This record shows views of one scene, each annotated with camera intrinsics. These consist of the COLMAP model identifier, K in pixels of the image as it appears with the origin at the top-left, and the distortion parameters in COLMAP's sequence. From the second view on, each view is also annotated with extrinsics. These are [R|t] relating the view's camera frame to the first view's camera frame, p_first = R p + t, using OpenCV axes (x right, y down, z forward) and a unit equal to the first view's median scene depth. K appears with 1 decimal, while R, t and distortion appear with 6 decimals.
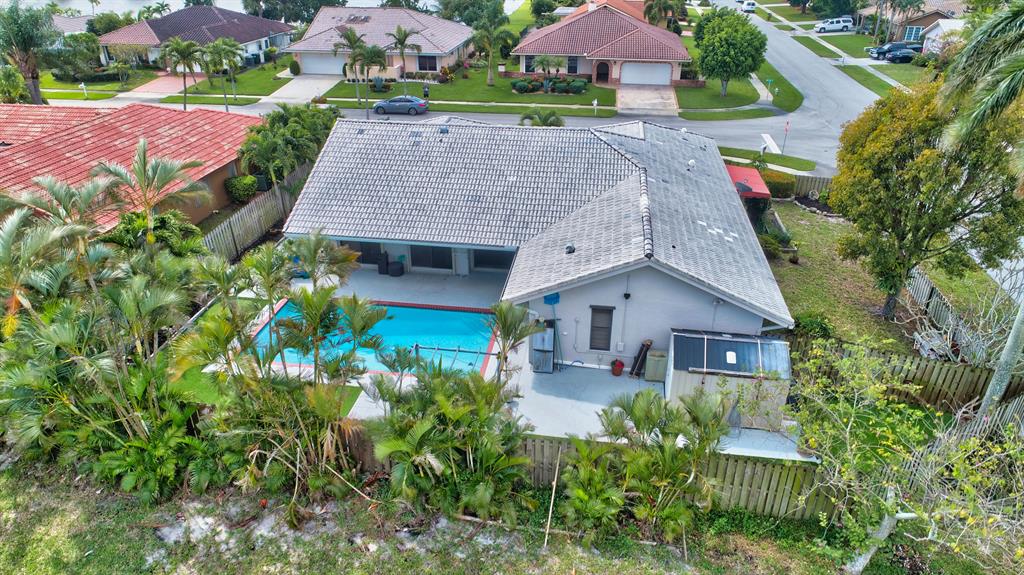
lens RADIAL K [[673.0, 0, 512.0], [0, 673.0, 287.5], [0, 0, 1]] dist [-0.005417, -0.000549]
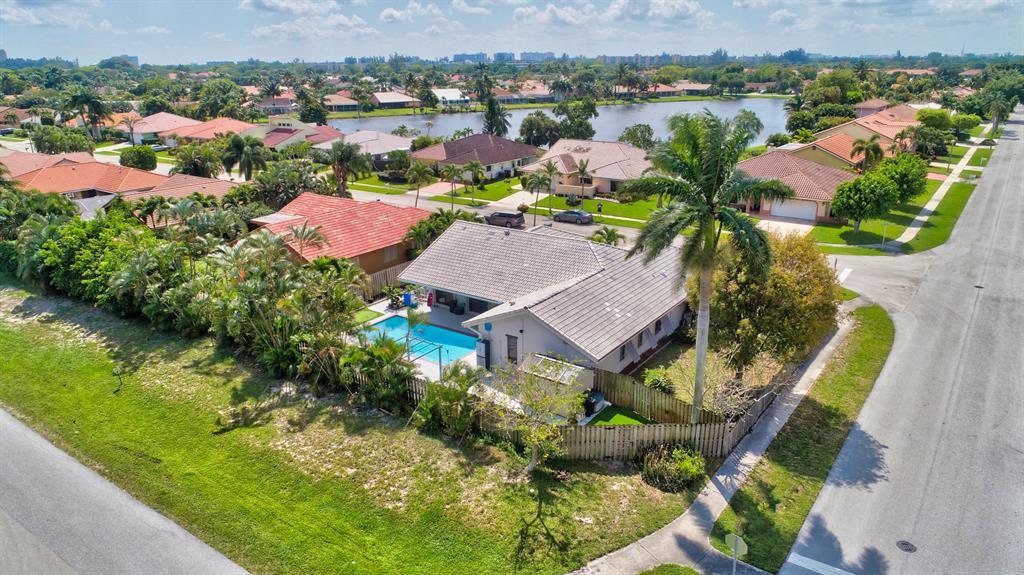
lens RADIAL K [[673.0, 0, 512.0], [0, 673.0, 287.5], [0, 0, 1]] dist [-0.005417, -0.000549]
pose [[0.894064, 0.133989, -0.427430, 0.742694], [-0.198006, 0.974143, -0.108802, 0.083120], [0.401799, 0.181910, 0.897478, -0.514649]]
